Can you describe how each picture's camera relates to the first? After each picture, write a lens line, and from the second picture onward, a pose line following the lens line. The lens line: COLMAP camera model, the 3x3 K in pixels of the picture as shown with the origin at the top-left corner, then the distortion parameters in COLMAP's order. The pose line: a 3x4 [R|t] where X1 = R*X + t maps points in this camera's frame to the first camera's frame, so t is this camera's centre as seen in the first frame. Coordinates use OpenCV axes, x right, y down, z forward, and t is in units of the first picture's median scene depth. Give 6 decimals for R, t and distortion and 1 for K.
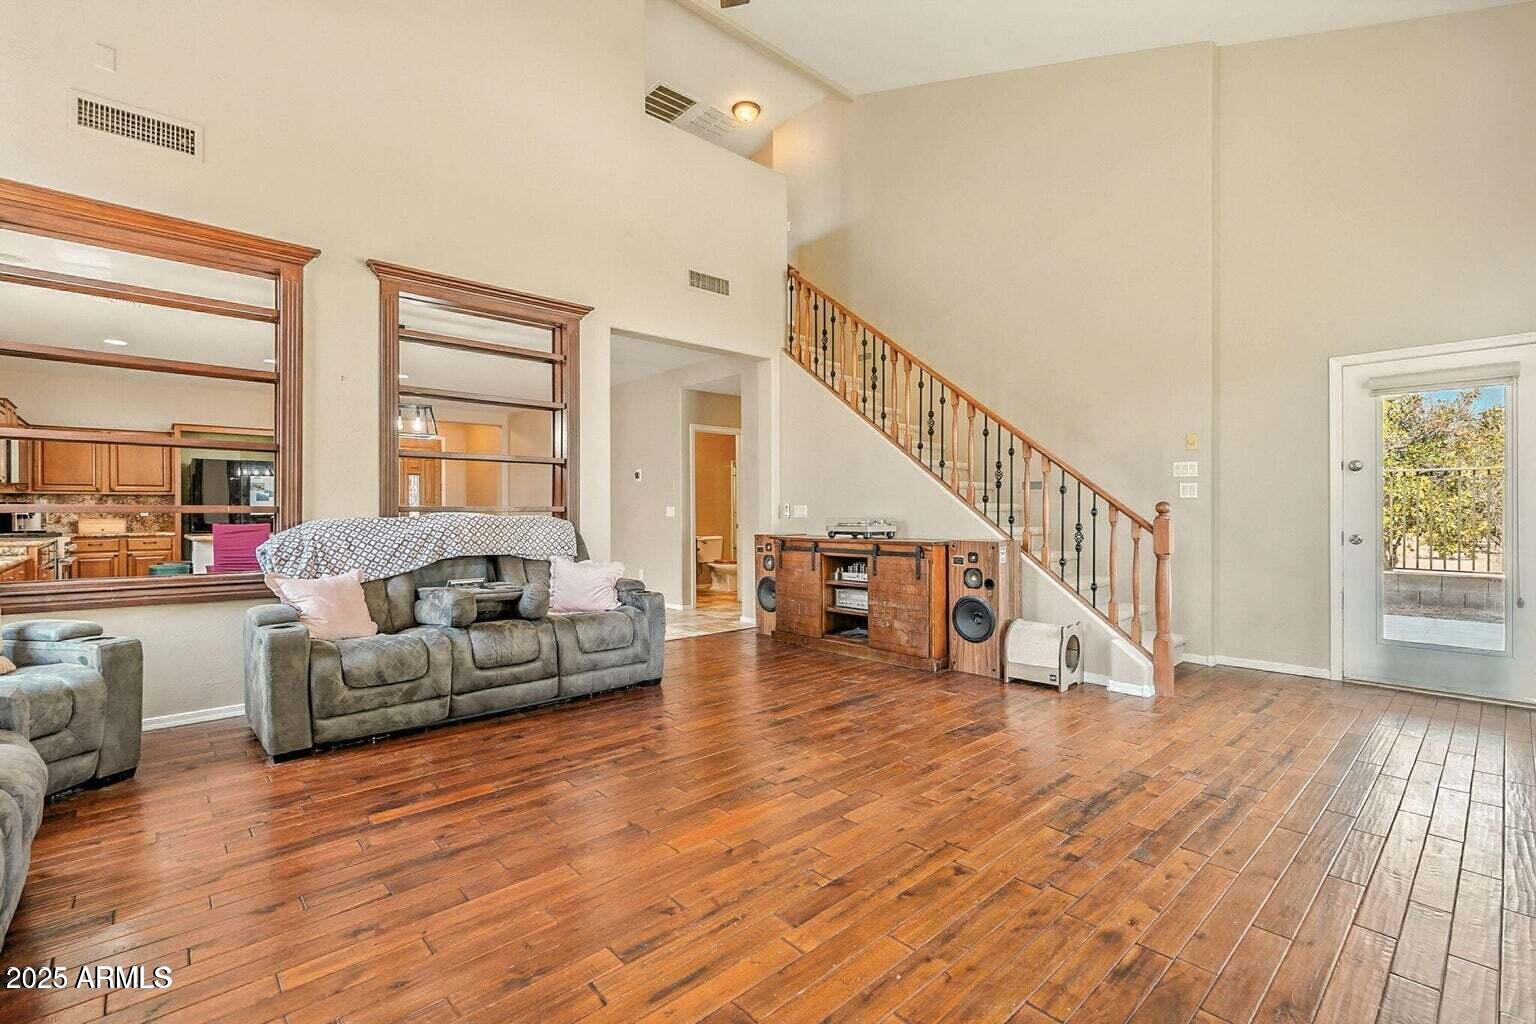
lens RADIAL K [[676.7, 0, 765.3], [0, 676.7, 510.6], [0, 0, 1]] dist [-0.001745, -0.000711]
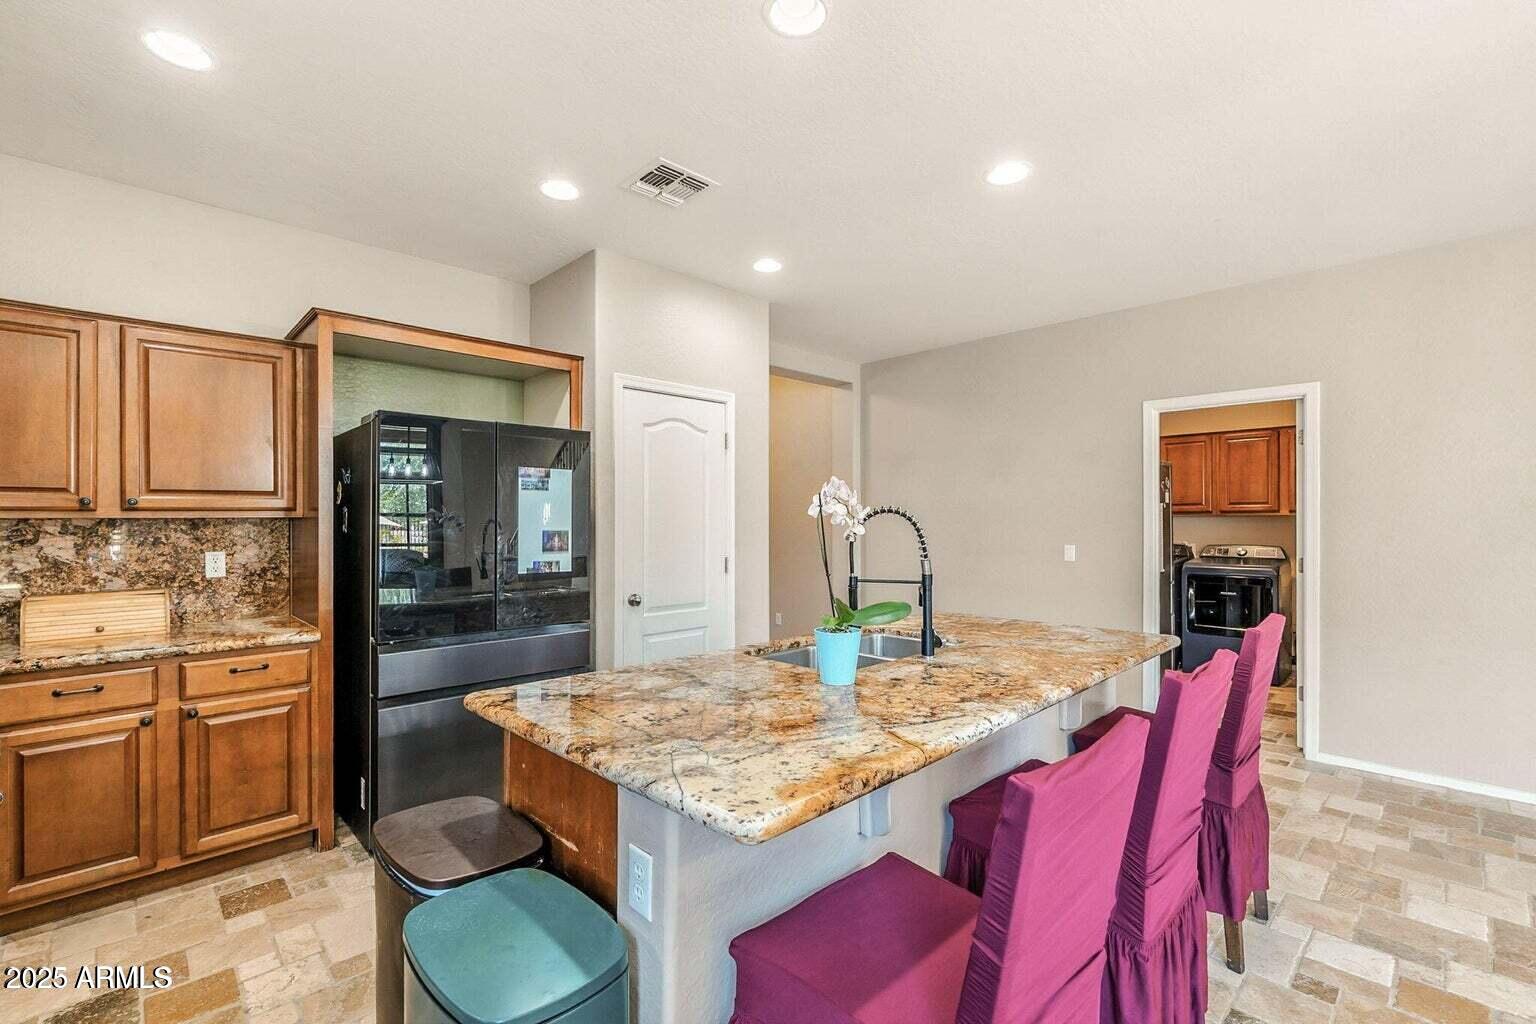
lens RADIAL K [[673.5, 0, 767.6], [0, 673.5, 517.4], [0, 0, 1]] dist [-0.001628, -0.000715]
pose [[0.999457, -0.000694, 0.032947, -0.672698], [0.000962, 0.999966, -0.008132, -0.021847], [-0.032940, 0.008159, 0.999424, 0.668361]]
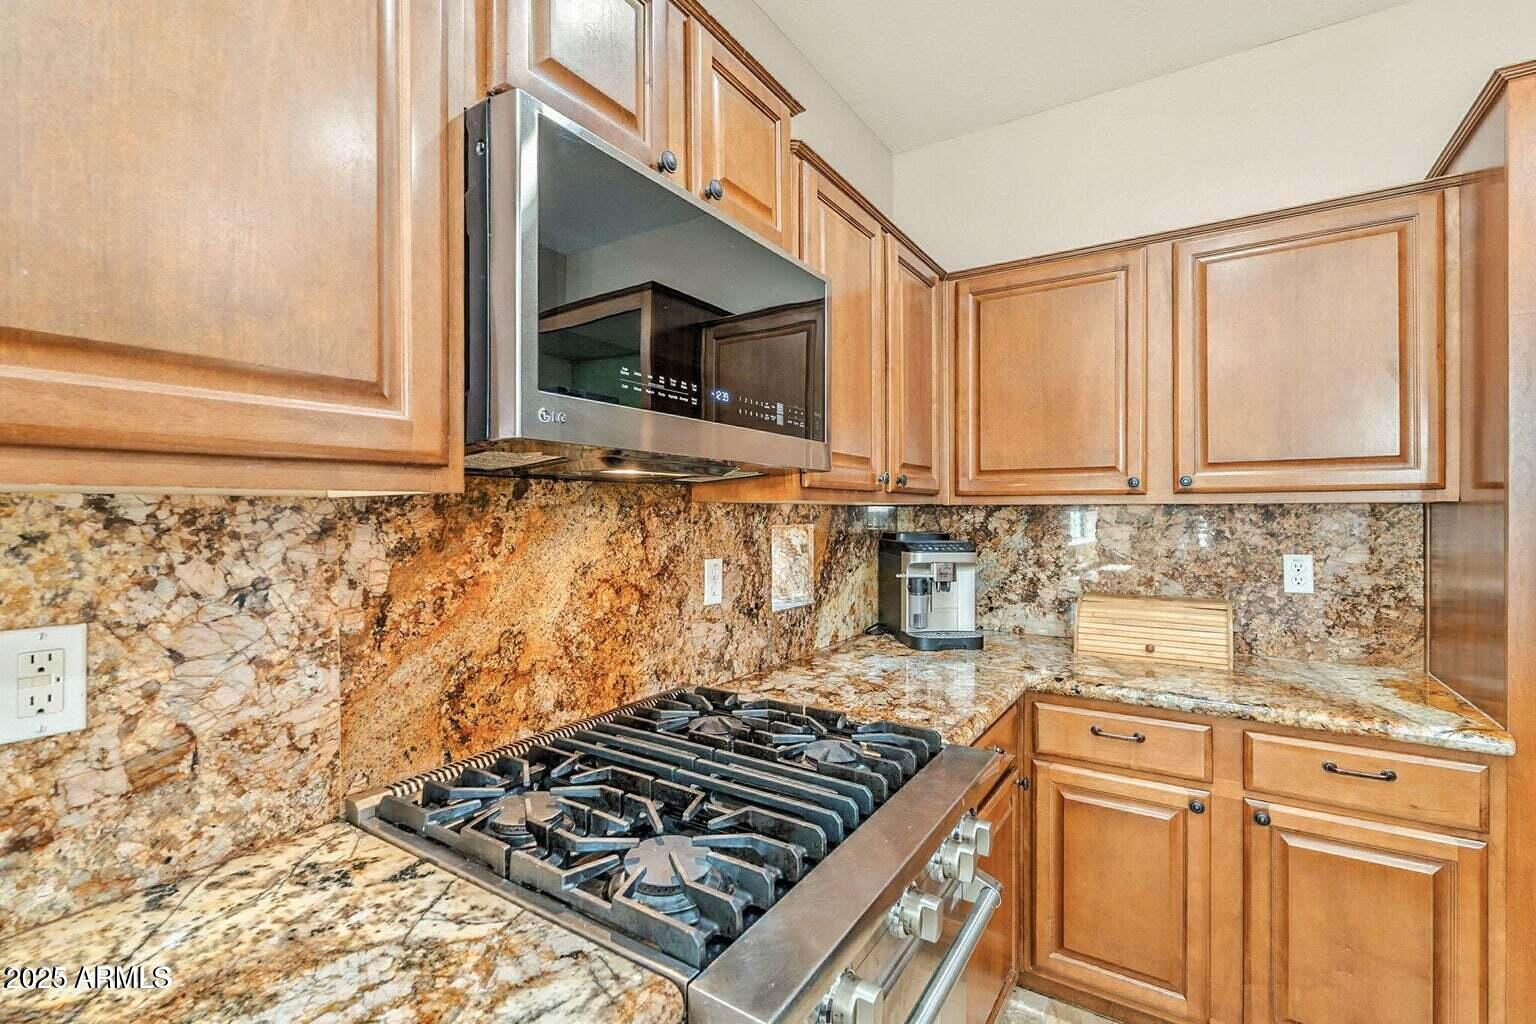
lens RADIAL K [[676.7, 0, 765.3], [0, 676.7, 510.6], [0, 0, 1]] dist [-0.001745, -0.000711]
pose [[0.249071, 0.003282, -0.968480, -0.774322], [-0.006417, 0.999978, 0.001738, -0.021490], [0.968464, 0.005782, 0.249086, 0.799096]]
